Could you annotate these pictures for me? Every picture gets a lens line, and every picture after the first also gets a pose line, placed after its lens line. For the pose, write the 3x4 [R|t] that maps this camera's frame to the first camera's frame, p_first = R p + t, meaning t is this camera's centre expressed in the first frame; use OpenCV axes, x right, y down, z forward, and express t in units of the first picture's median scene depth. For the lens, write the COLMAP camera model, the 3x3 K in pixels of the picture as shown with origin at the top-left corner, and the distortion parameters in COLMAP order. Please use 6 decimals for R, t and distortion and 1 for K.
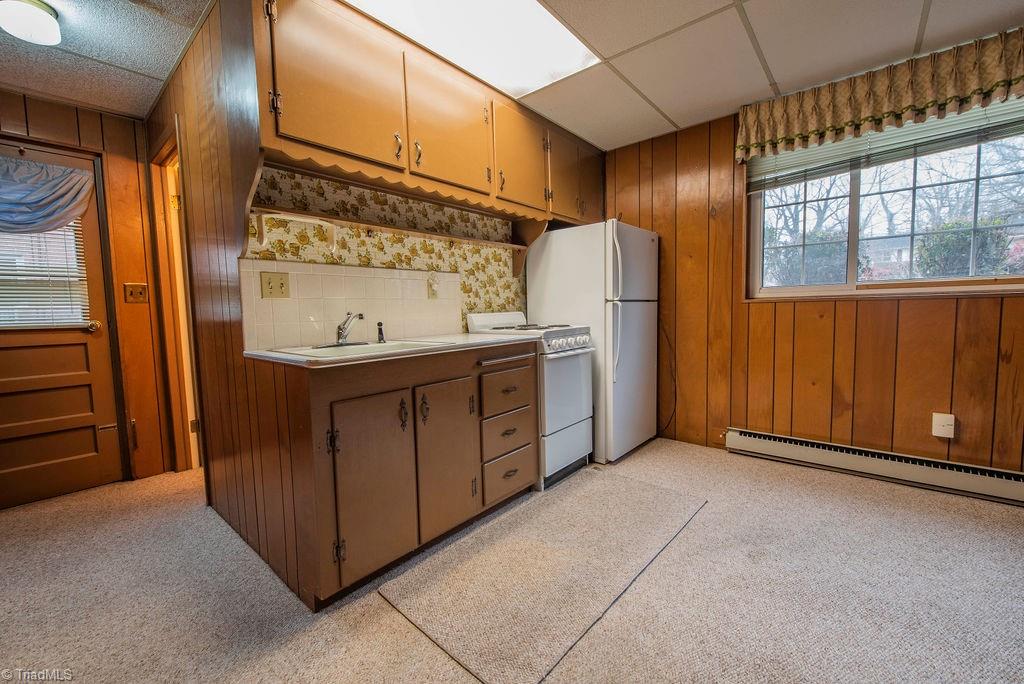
lens RADIAL K [[408.4, 0, 513.2], [0, 408.4, 339.7], [0, 0, 1]] dist [-0.020562, -0.000879]
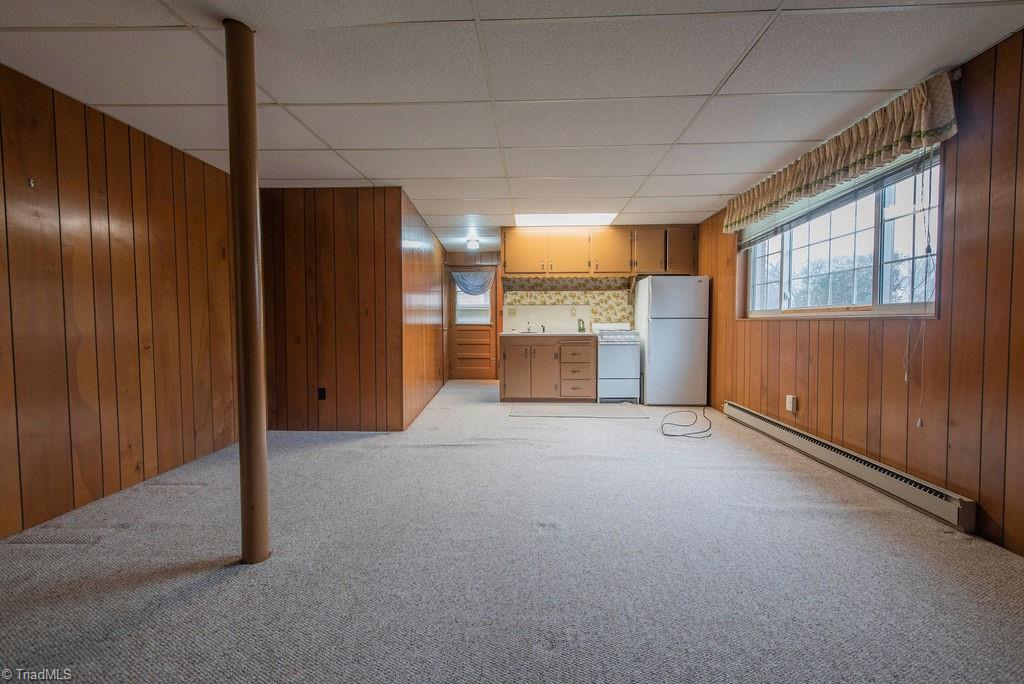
lens RADIAL K [[408.4, 0, 513.2], [0, 408.4, 339.7], [0, 0, 1]] dist [-0.020562, -0.000879]
pose [[0.605601, 0.055861, -0.793805, 1.439241], [-0.071020, 0.997347, 0.016004, 0.019666], [0.792593, 0.046684, 0.607961, -0.689571]]
